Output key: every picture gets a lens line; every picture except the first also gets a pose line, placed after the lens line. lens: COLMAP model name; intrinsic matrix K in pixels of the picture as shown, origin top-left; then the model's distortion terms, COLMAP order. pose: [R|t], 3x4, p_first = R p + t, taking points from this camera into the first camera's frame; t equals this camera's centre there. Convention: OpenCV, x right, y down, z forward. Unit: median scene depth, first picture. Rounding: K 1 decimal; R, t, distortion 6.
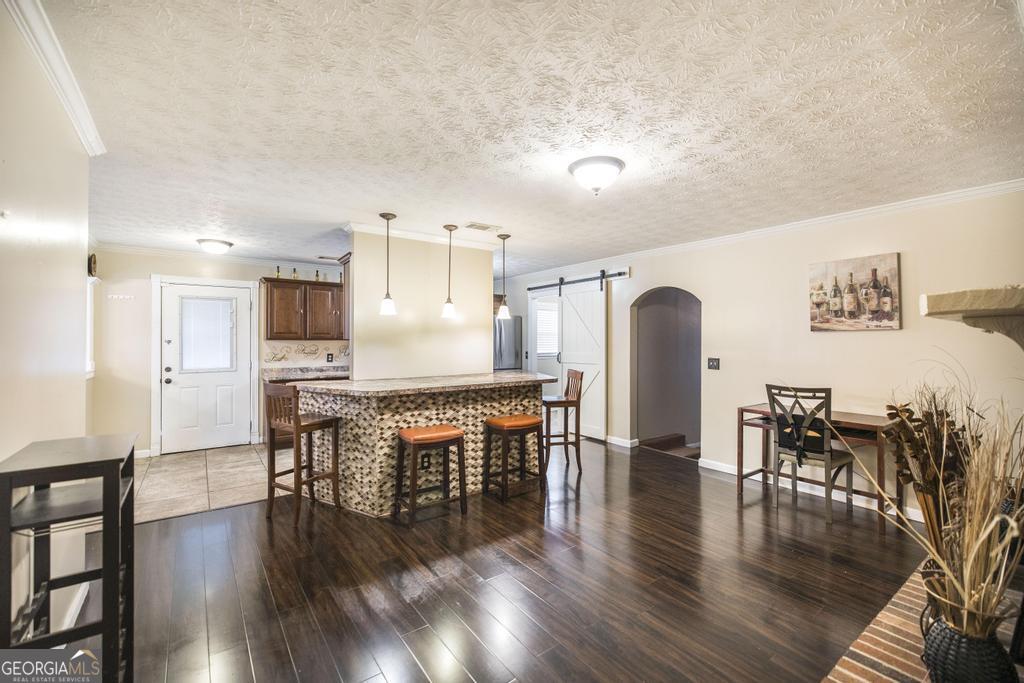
lens RADIAL K [[431.2, 0, 507.6], [0, 431.2, 338.3], [0, 0, 1]] dist [-0.004633, 0.000215]
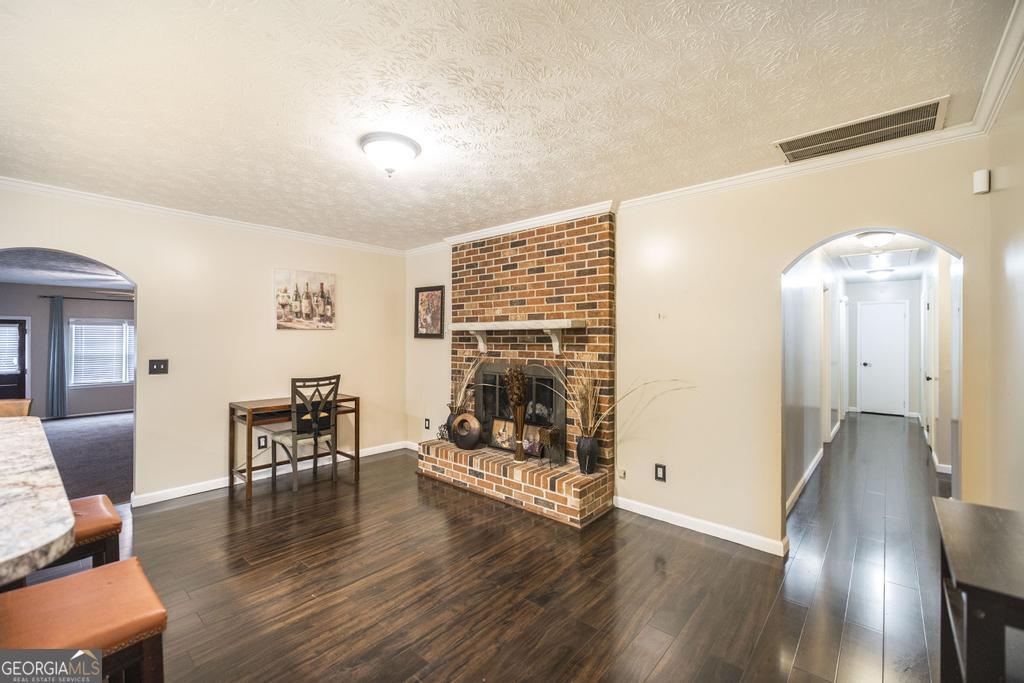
lens RADIAL K [[431.2, 0, 506.4], [0, 431.2, 338.2], [0, 0, 1]] dist [-0.004633, 0.000215]
pose [[-0.204586, 0.000462, 0.978848, -0.544273], [-0.005262, 0.999985, -0.001572, 0.006494], [-0.978834, -0.005472, -0.204581, 0.704497]]
